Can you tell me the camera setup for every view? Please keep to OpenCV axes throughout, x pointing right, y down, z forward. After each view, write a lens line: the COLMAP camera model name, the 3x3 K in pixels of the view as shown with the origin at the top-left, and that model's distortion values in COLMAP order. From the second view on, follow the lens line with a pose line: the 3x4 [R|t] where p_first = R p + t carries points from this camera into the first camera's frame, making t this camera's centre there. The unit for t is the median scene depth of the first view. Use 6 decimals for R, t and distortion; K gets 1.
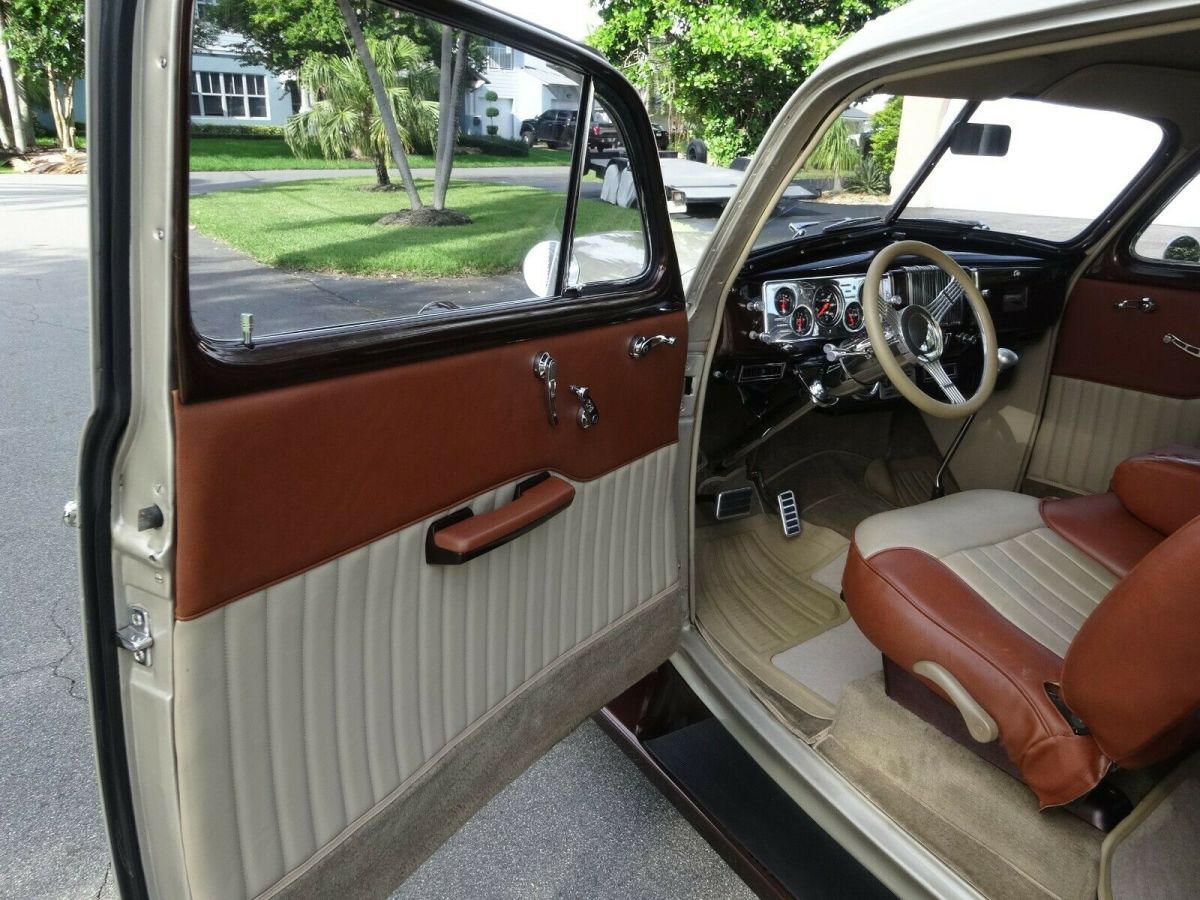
lens RADIAL K [[893.0, 0, 600.0], [0, 893.0, 450.0], [0, 0, 1]] dist [0.004652, -0.003474]
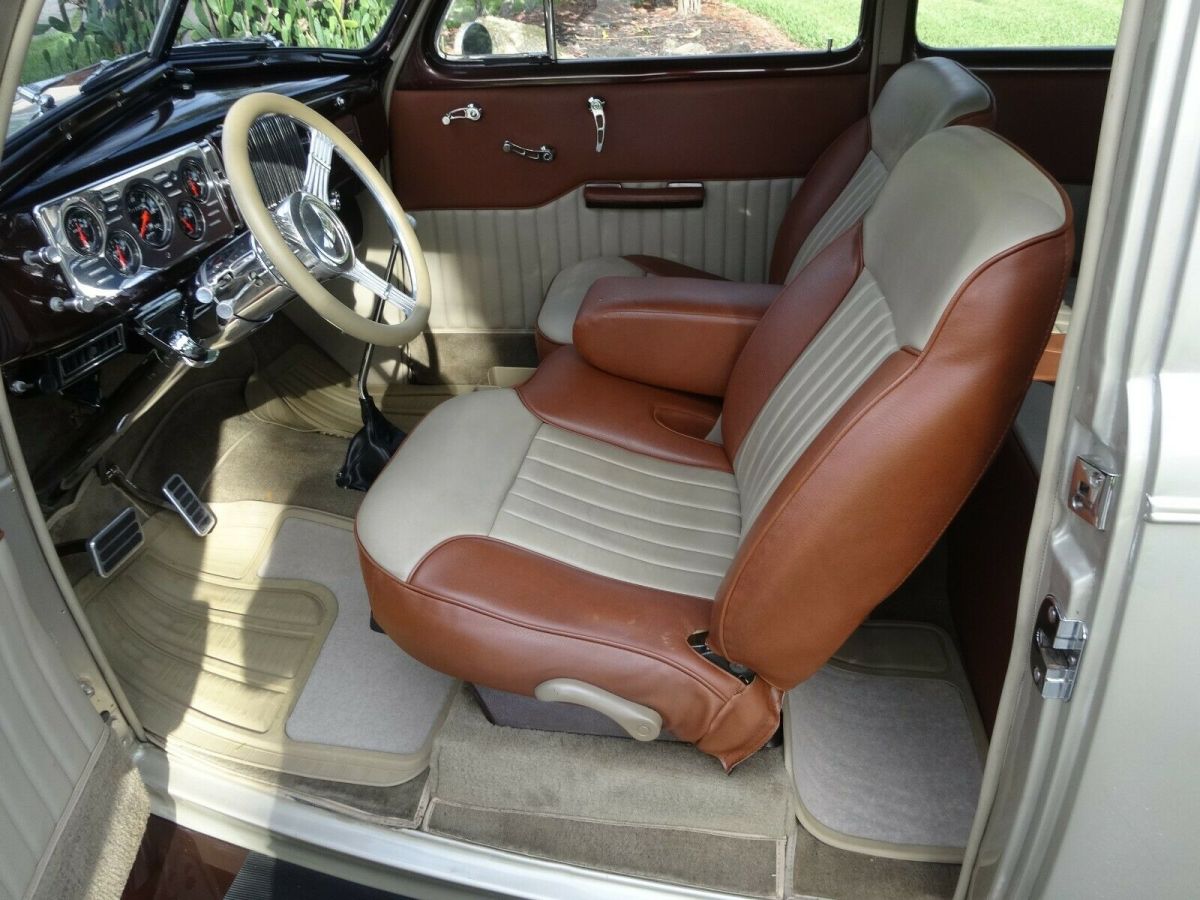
lens RADIAL K [[893.0, 0, 600.0], [0, 893.0, 450.0], [0, 0, 1]] dist [0.004652, -0.003474]
pose [[0.662554, -0.415884, 0.622947, 0.005271], [0.277202, 0.908784, 0.311884, -0.123133], [-0.695831, -0.033958, 0.717402, 0.333484]]
